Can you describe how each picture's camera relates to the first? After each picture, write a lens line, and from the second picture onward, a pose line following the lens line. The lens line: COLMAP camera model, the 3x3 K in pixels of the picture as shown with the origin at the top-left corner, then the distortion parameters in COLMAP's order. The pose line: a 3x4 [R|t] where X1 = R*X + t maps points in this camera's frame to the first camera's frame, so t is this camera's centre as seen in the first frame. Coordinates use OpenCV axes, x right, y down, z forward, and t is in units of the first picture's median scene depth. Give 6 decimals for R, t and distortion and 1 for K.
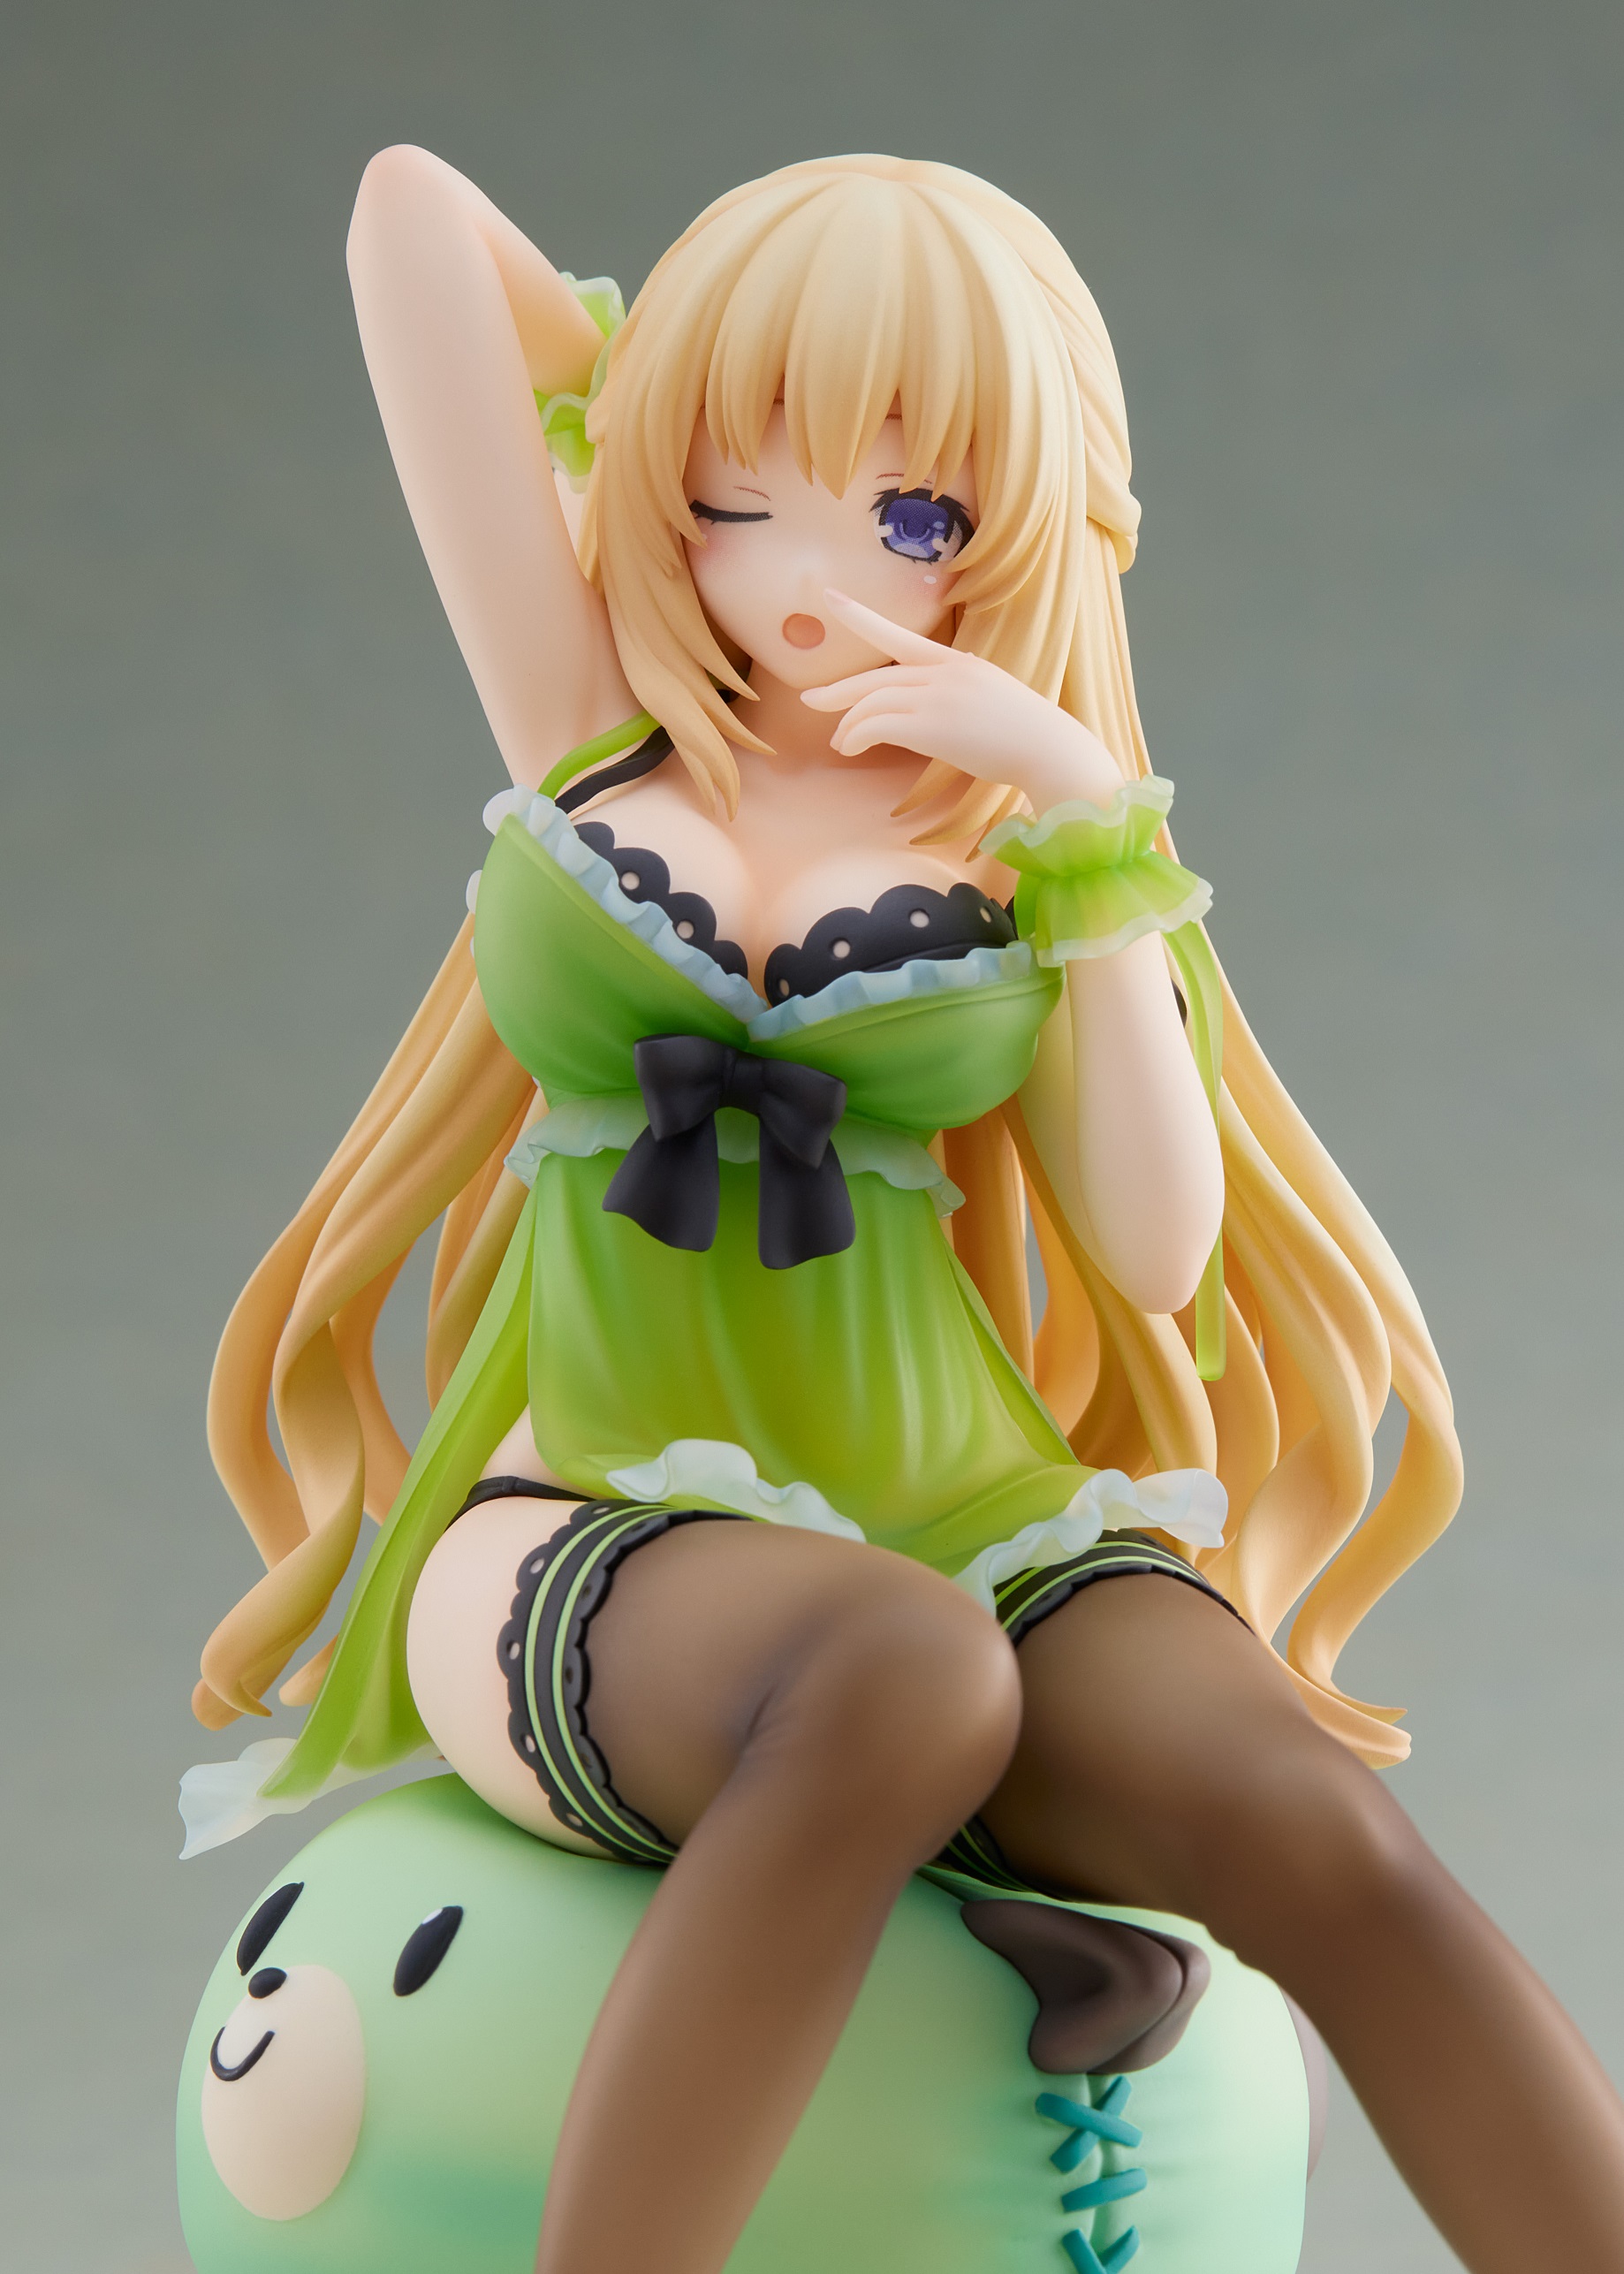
lens RADIAL K [[12805.6, 0, 812.0], [0, 12805.6, 1137.0], [0, 0, 1]] dist [-0.075082, 0.894777]
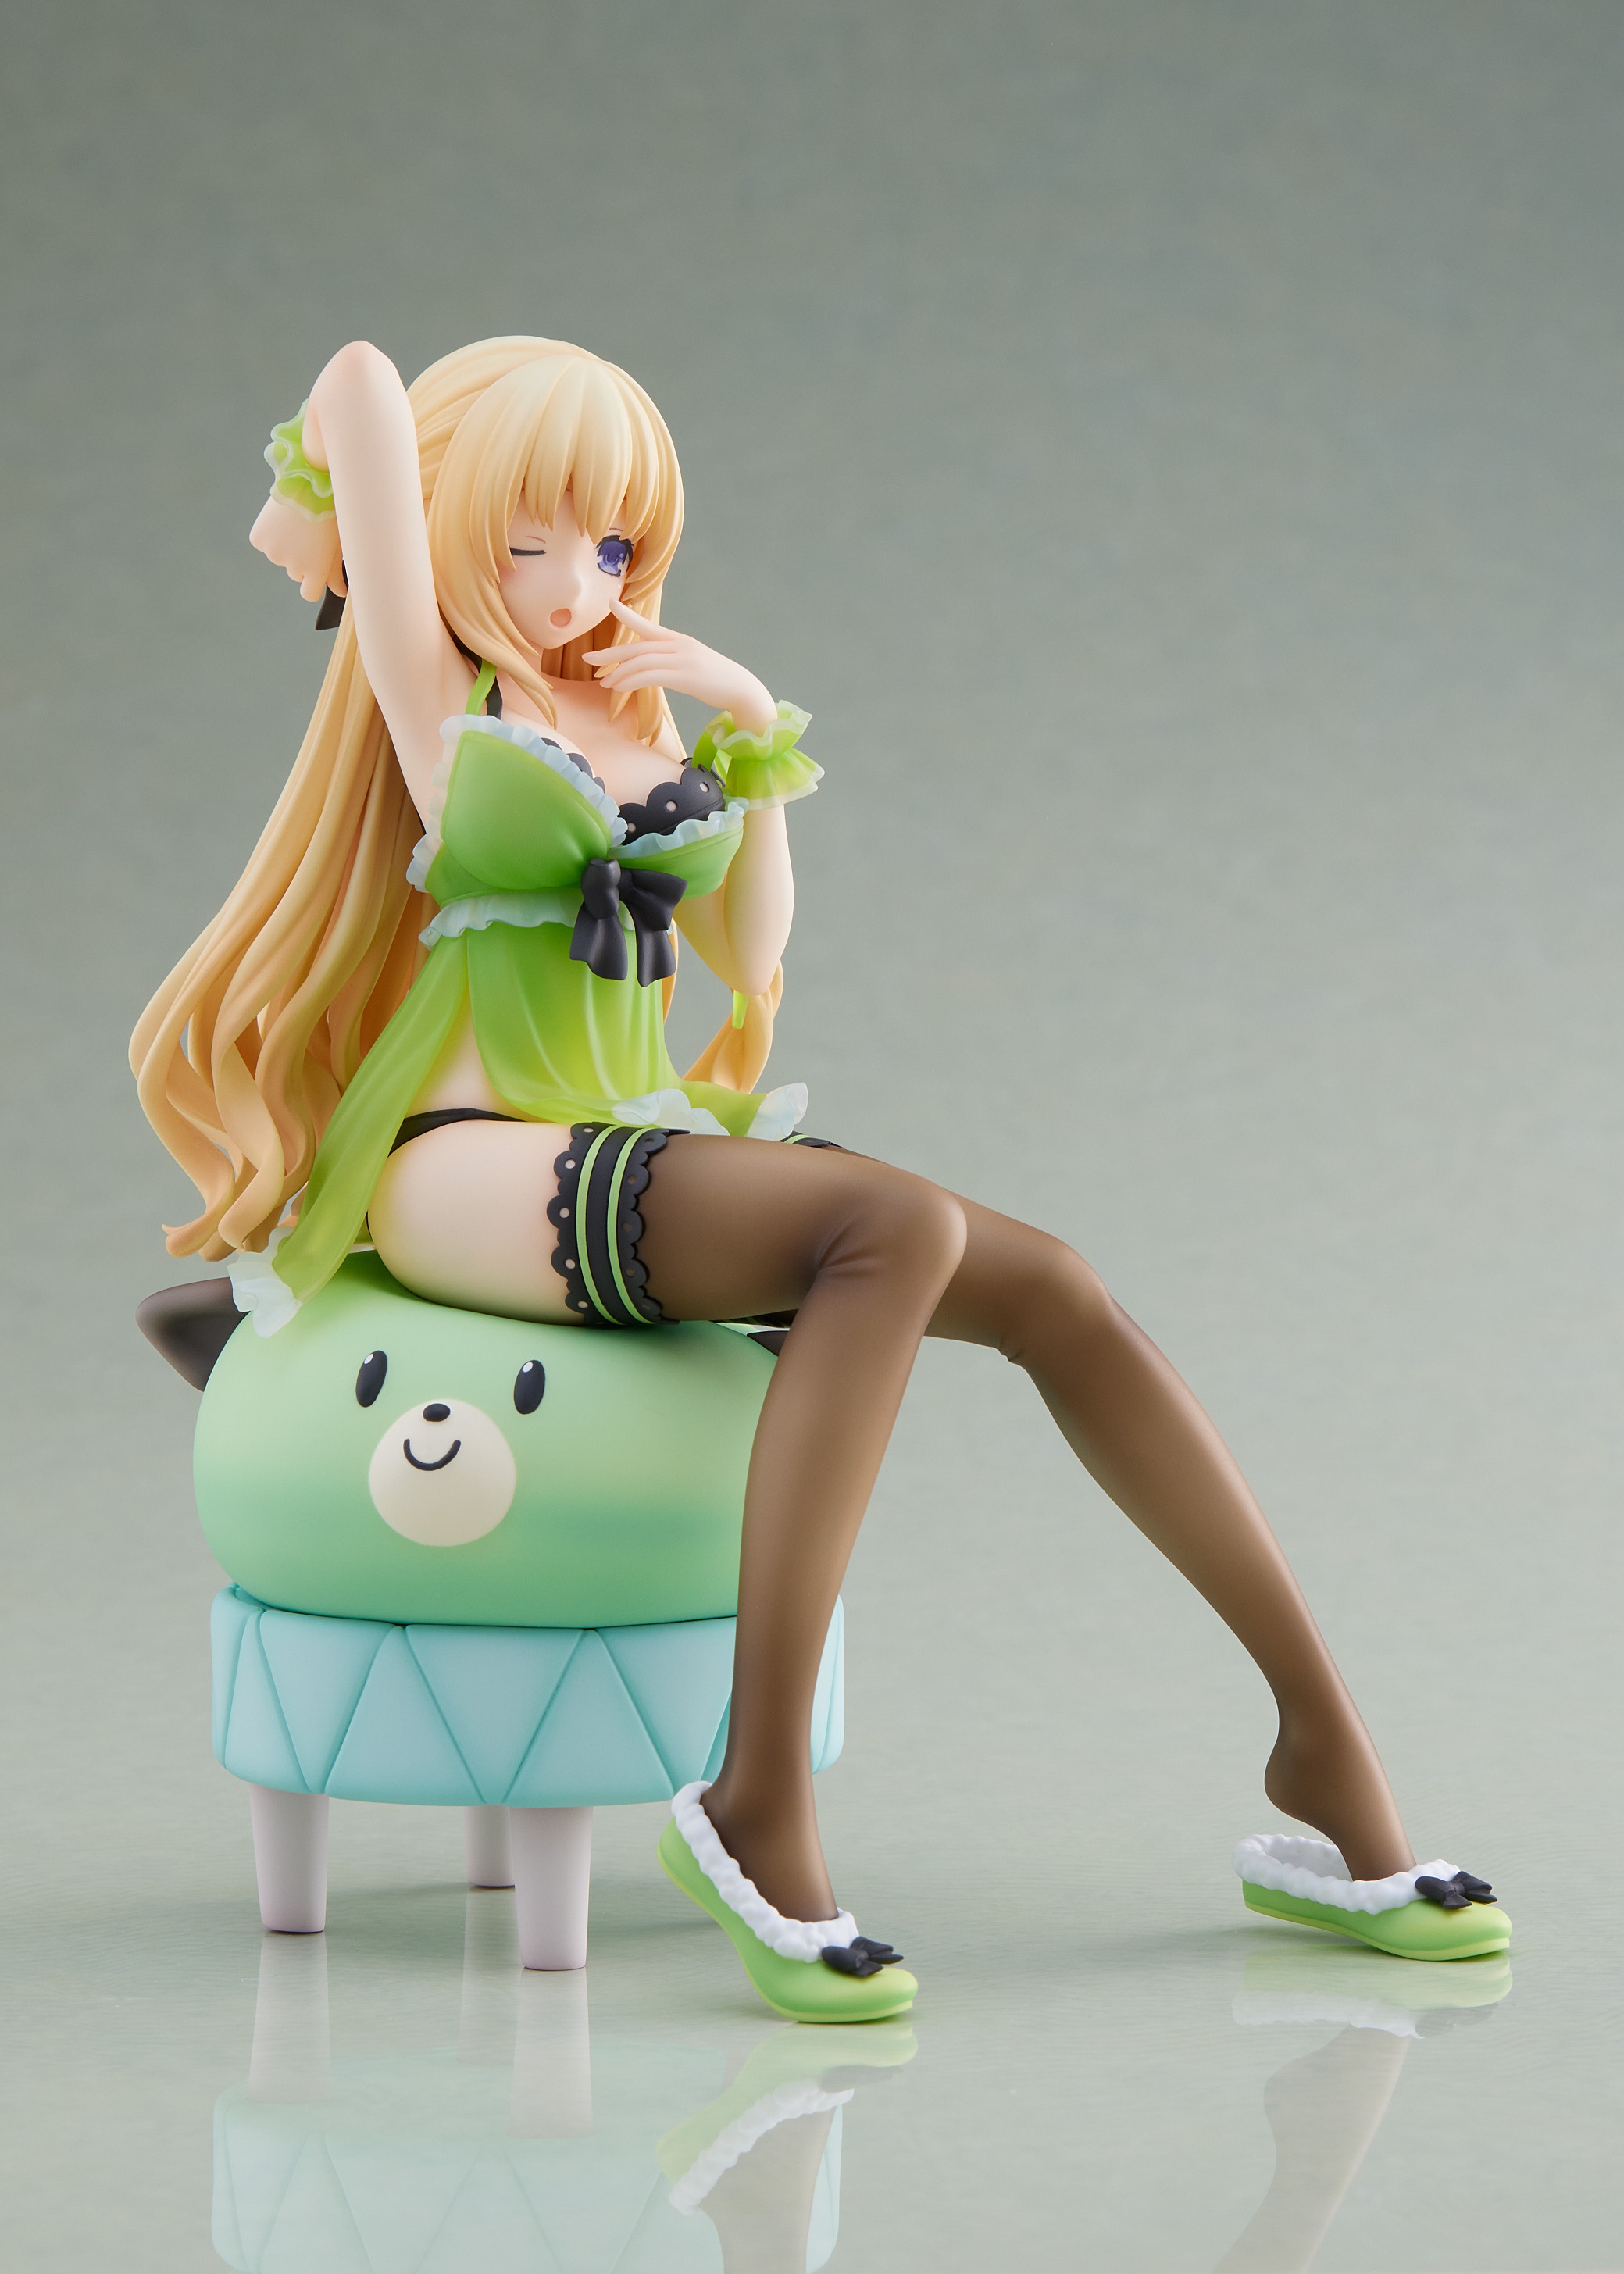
lens RADIAL K [[12806.9, 0, 812.0], [0, 12806.9, 1137.0], [0, 0, 1]] dist [-0.075082, 0.894777]
pose [[0.762215, -0.058570, 0.644669, -1.131053], [0.002807, 0.996188, 0.087188, -0.123869], [-0.647318, -0.064647, 0.759473, -0.365262]]
